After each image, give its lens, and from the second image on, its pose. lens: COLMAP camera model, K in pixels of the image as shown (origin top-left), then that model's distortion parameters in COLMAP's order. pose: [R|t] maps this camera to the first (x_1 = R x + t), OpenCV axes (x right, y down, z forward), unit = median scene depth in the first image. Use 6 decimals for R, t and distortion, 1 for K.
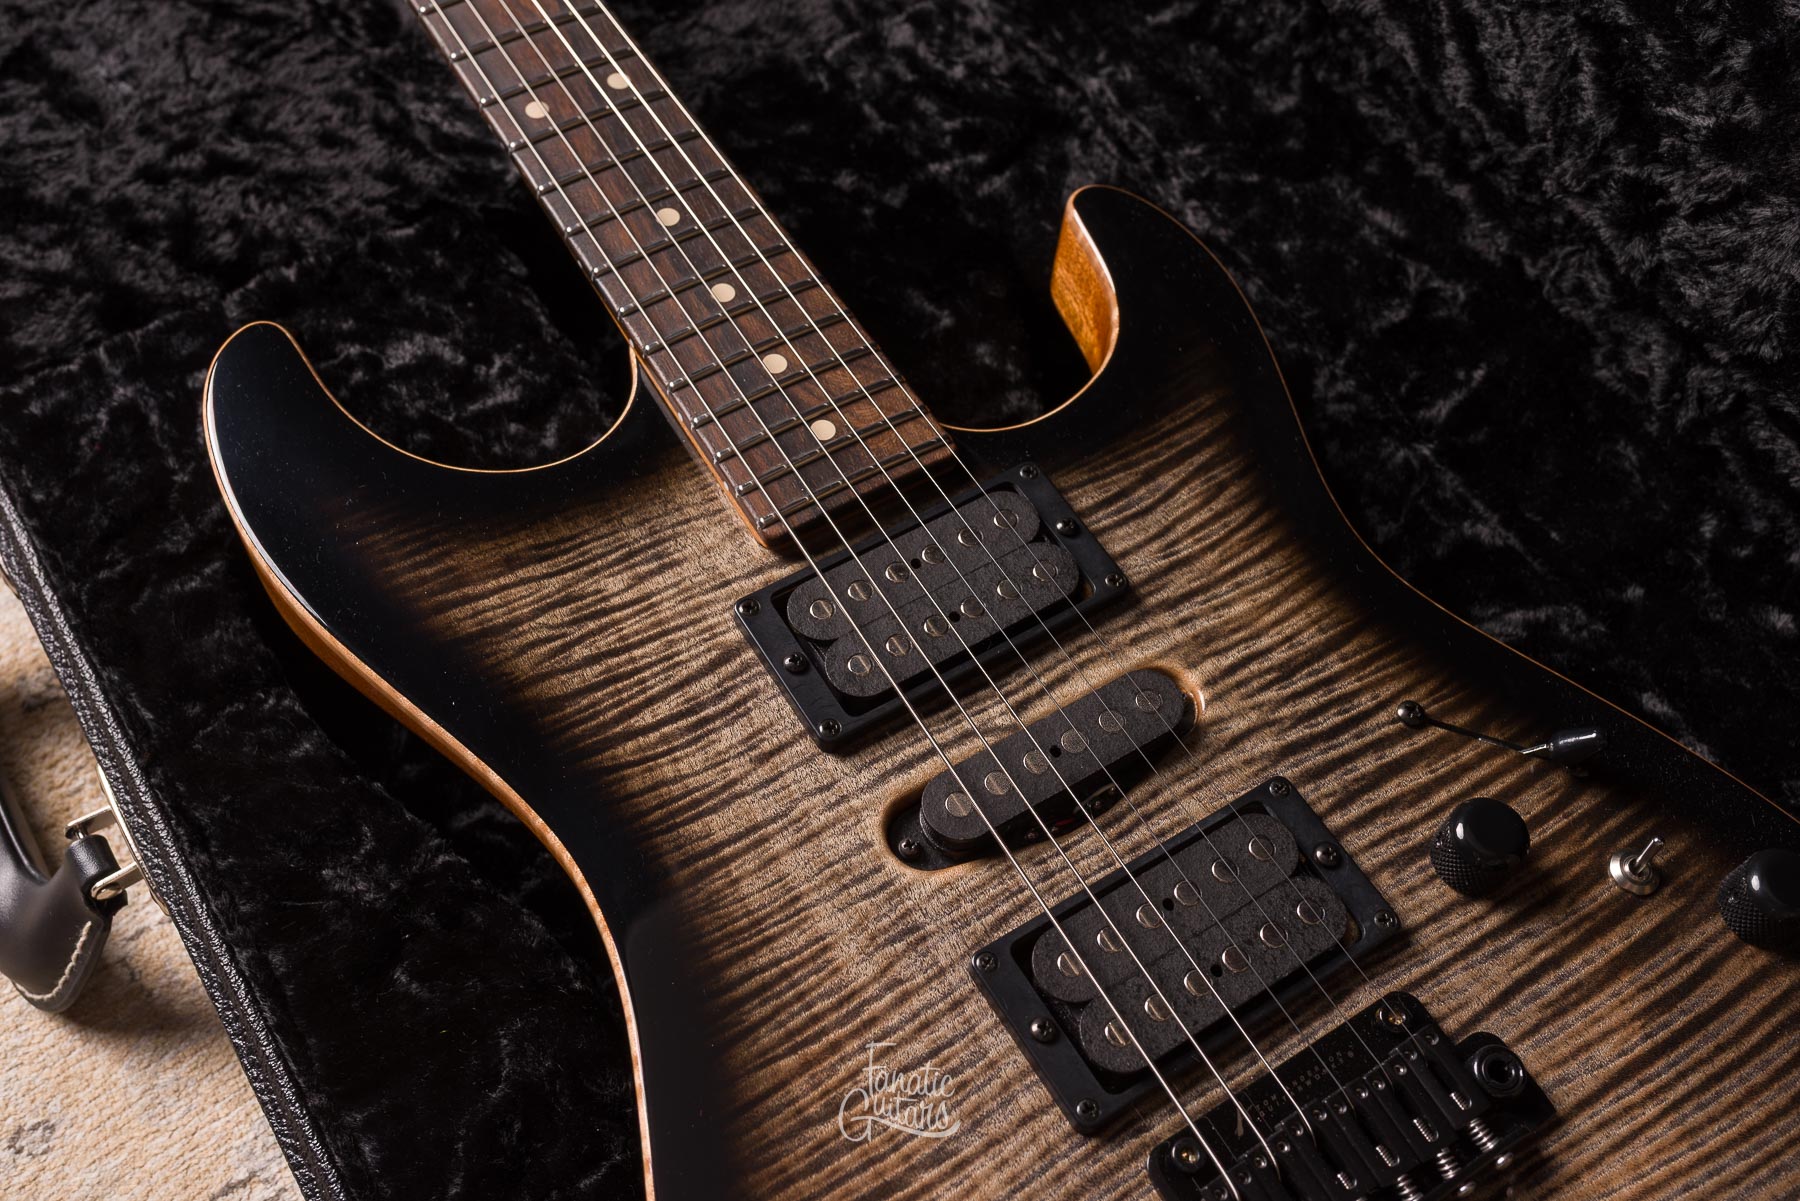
lens RADIAL K [[1836.9, 0, 925.7], [0, 1836.9, 601.5], [0, 0, 1]] dist [0.003937, 0.000000]
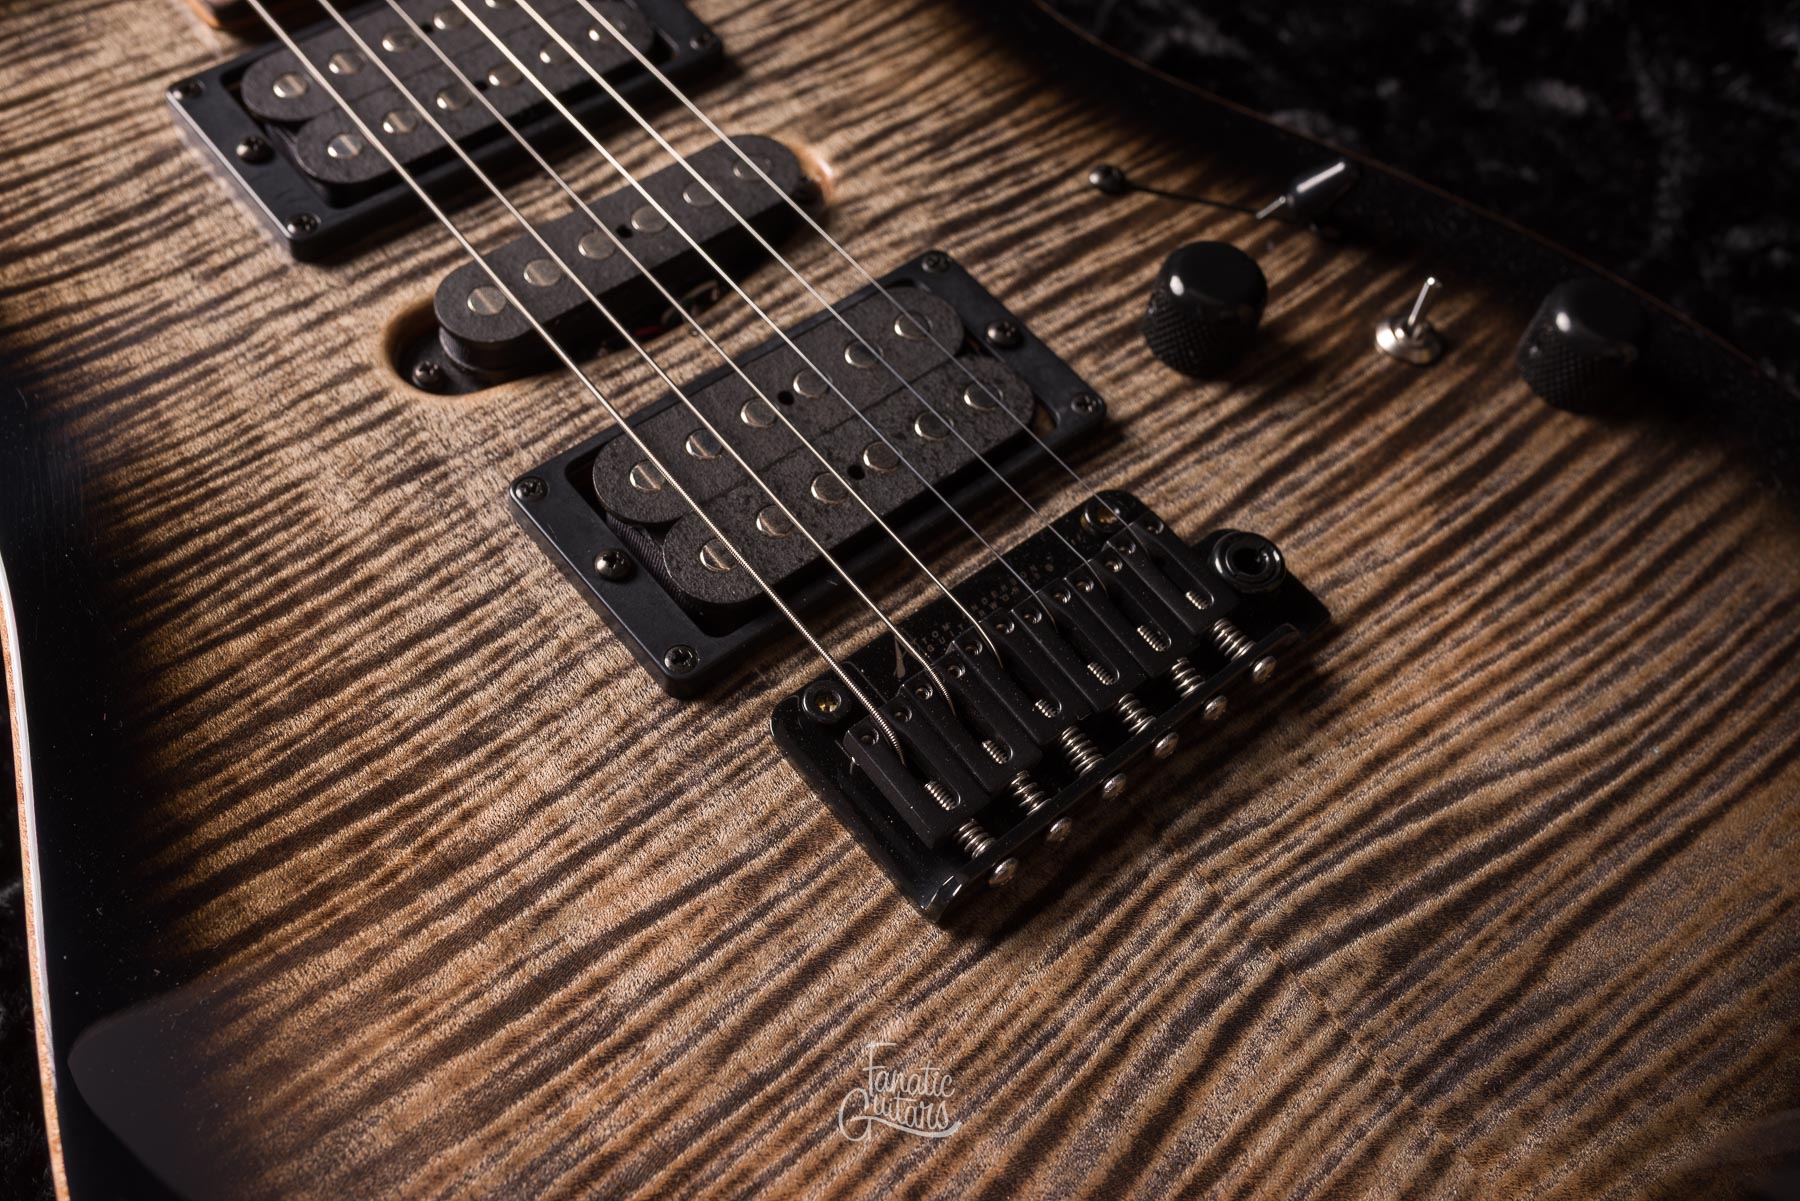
lens RADIAL K [[1836.9, 0, 939.0], [0, 1836.9, 620.7], [0, 0, 1]] dist [0.003937, 0.000000]
pose [[0.989927, -0.096429, 0.103658, 0.099748], [0.095968, 0.995340, 0.009441, 0.230498], [-0.104085, 0.000602, 0.994568, 0.255647]]
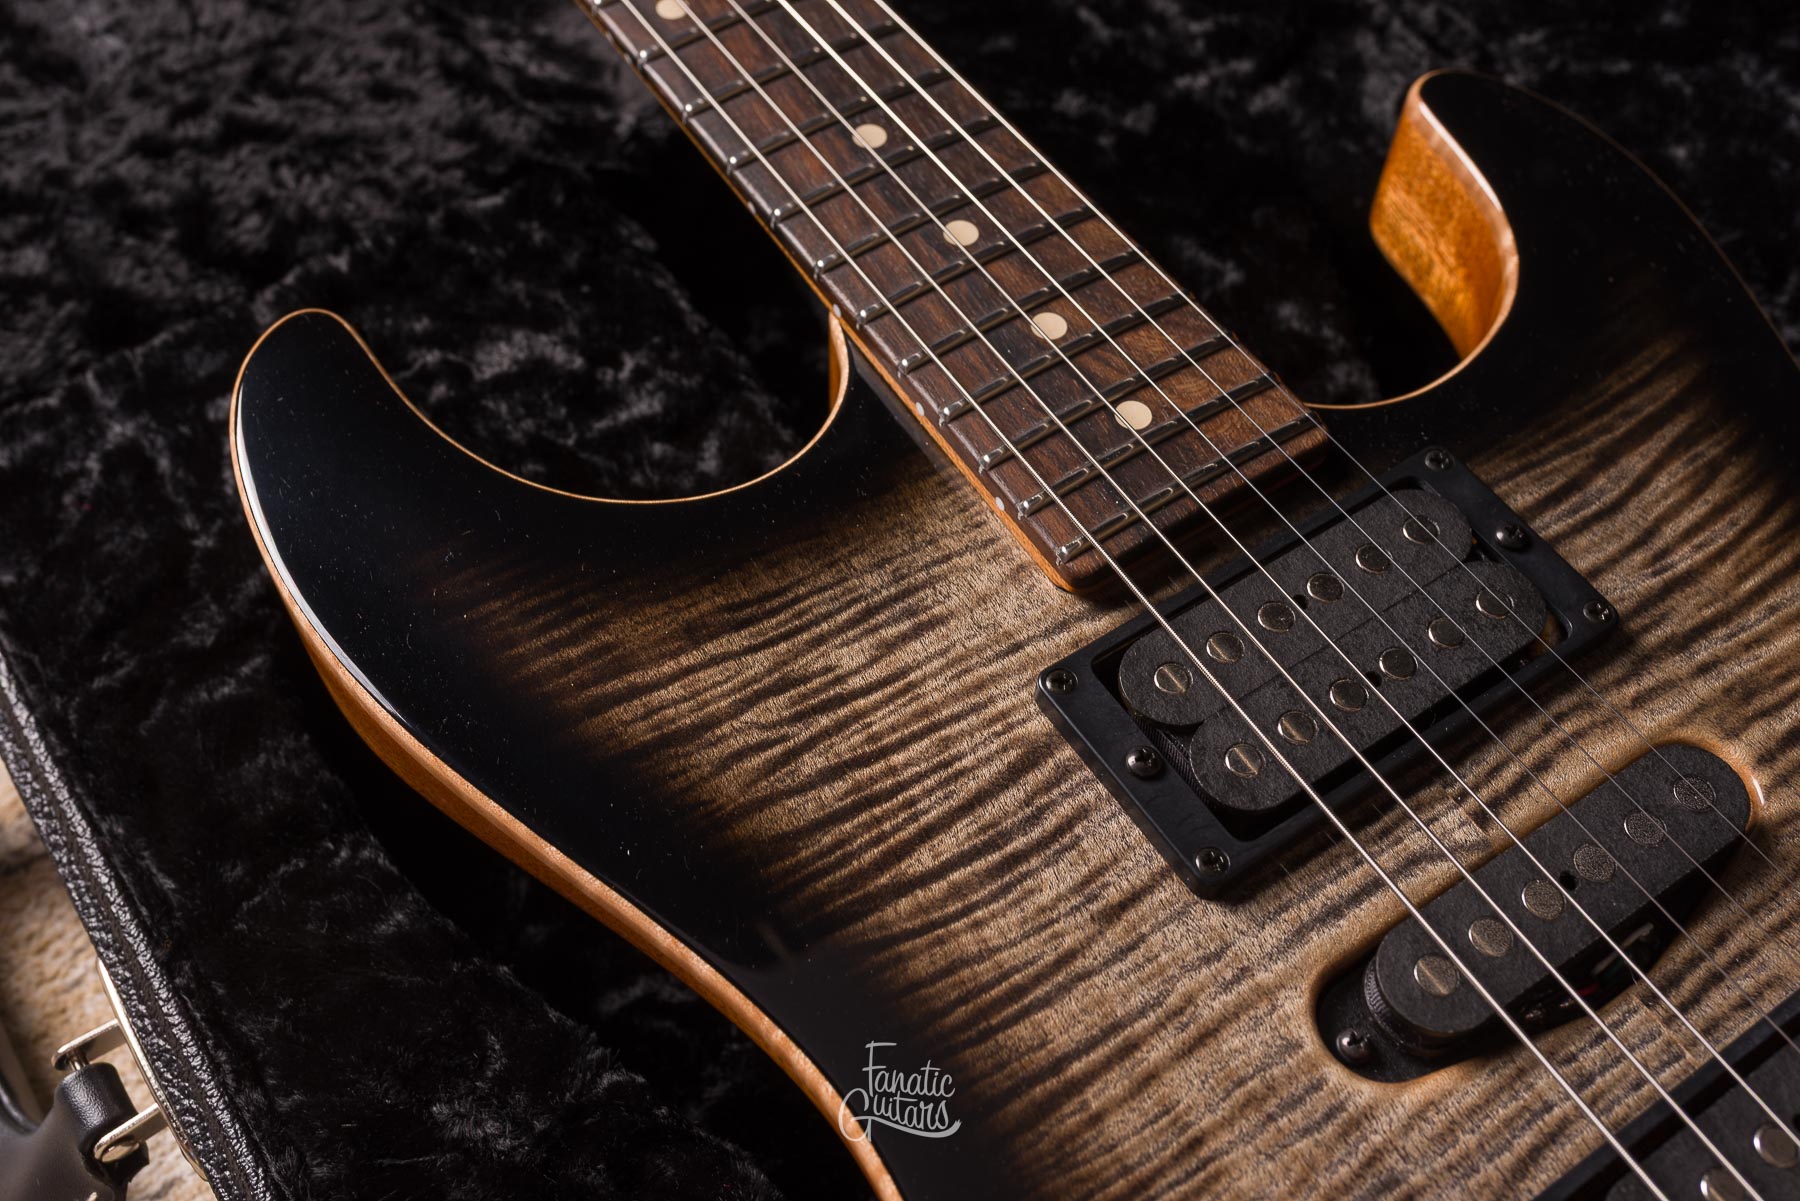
lens RADIAL K [[1836.9, 0, 917.6], [0, 1836.9, 606.0], [0, 0, 1]] dist [0.003937, 0.000000]
pose [[0.998356, -0.053405, -0.020834, -0.132172], [0.052669, 0.998019, -0.034419, -0.003769], [0.022630, 0.033265, 0.999190, 0.338672]]
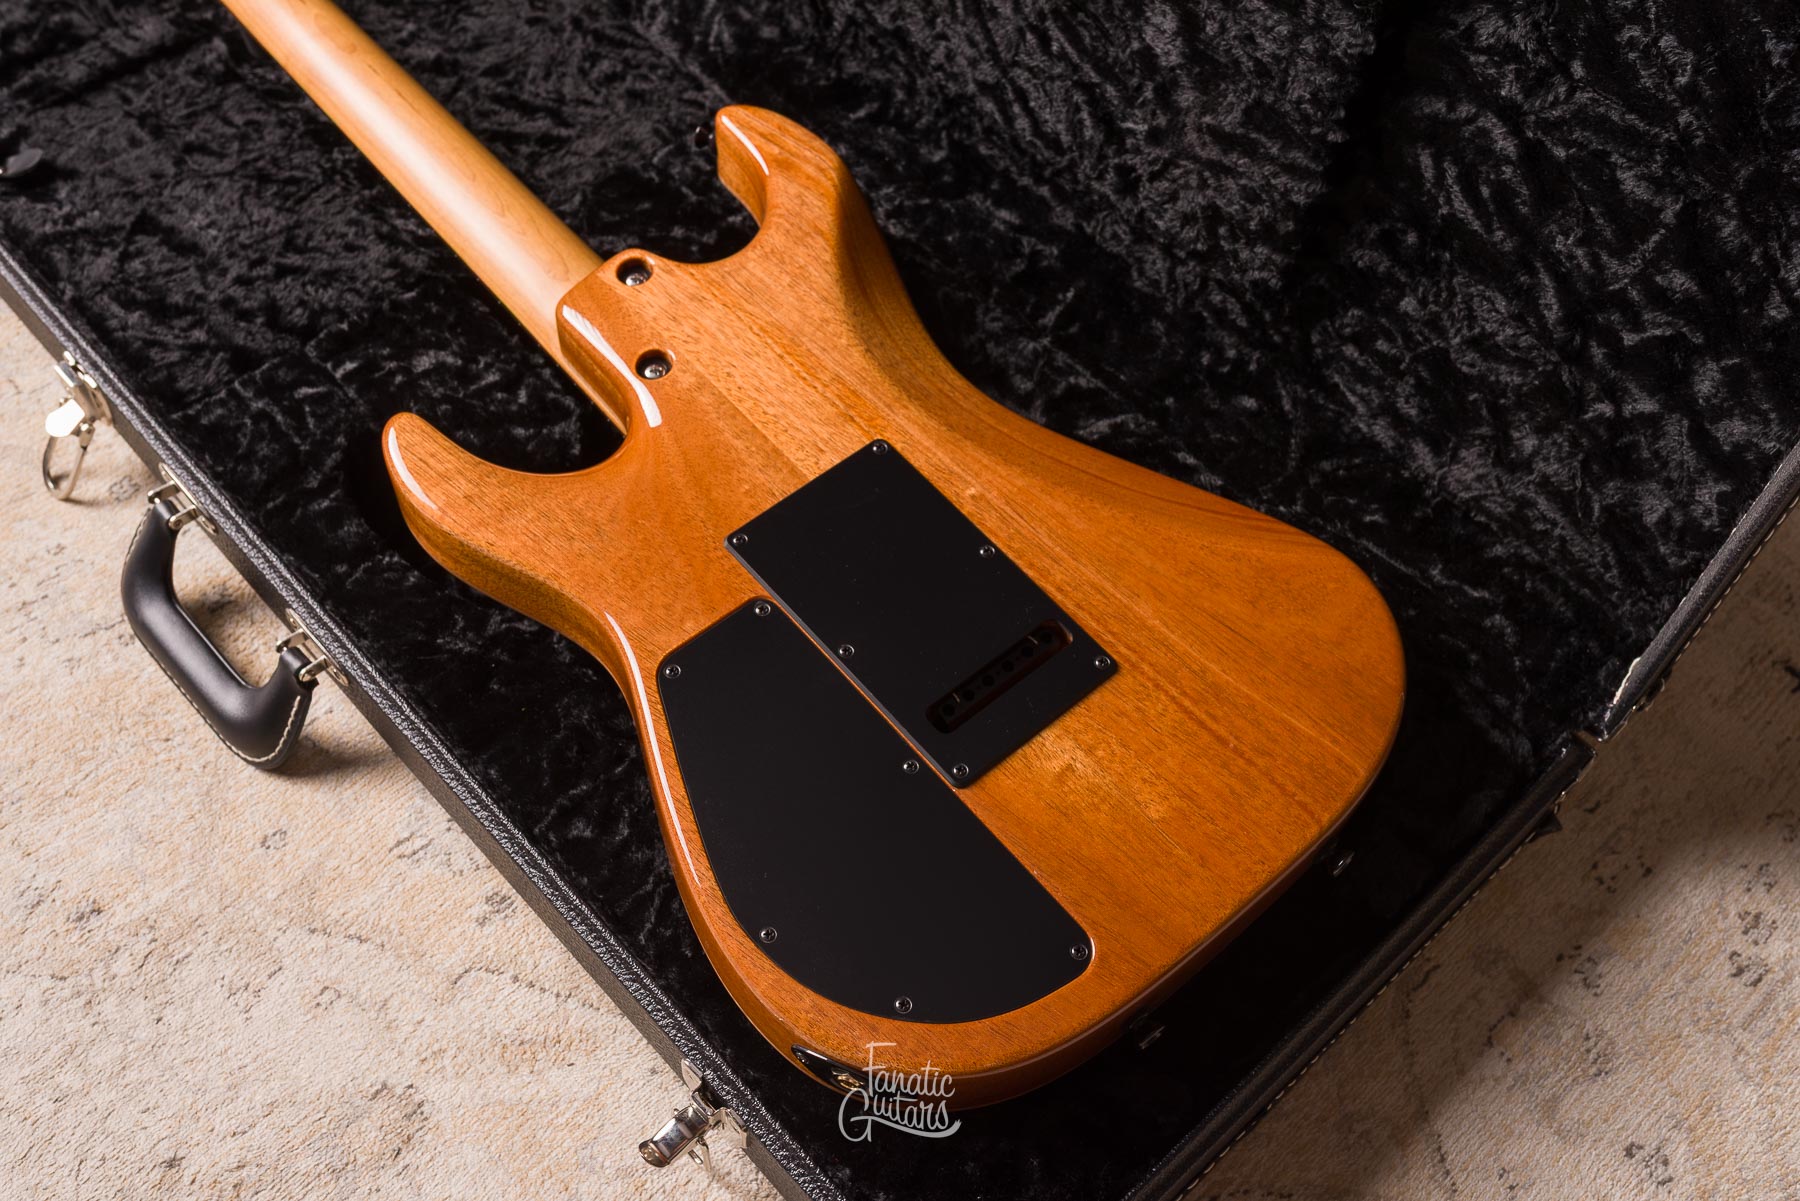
lens RADIAL K [[1836.9, 0, 940.7], [0, 1836.9, 623.1], [0, 0, 1]] dist [0.003937, 0.000000]
pose [[0.985373, -0.141066, 0.095605, -0.024534], [0.146947, 0.987471, -0.057517, 0.310374], [-0.086293, 0.070725, 0.993756, -0.790147]]
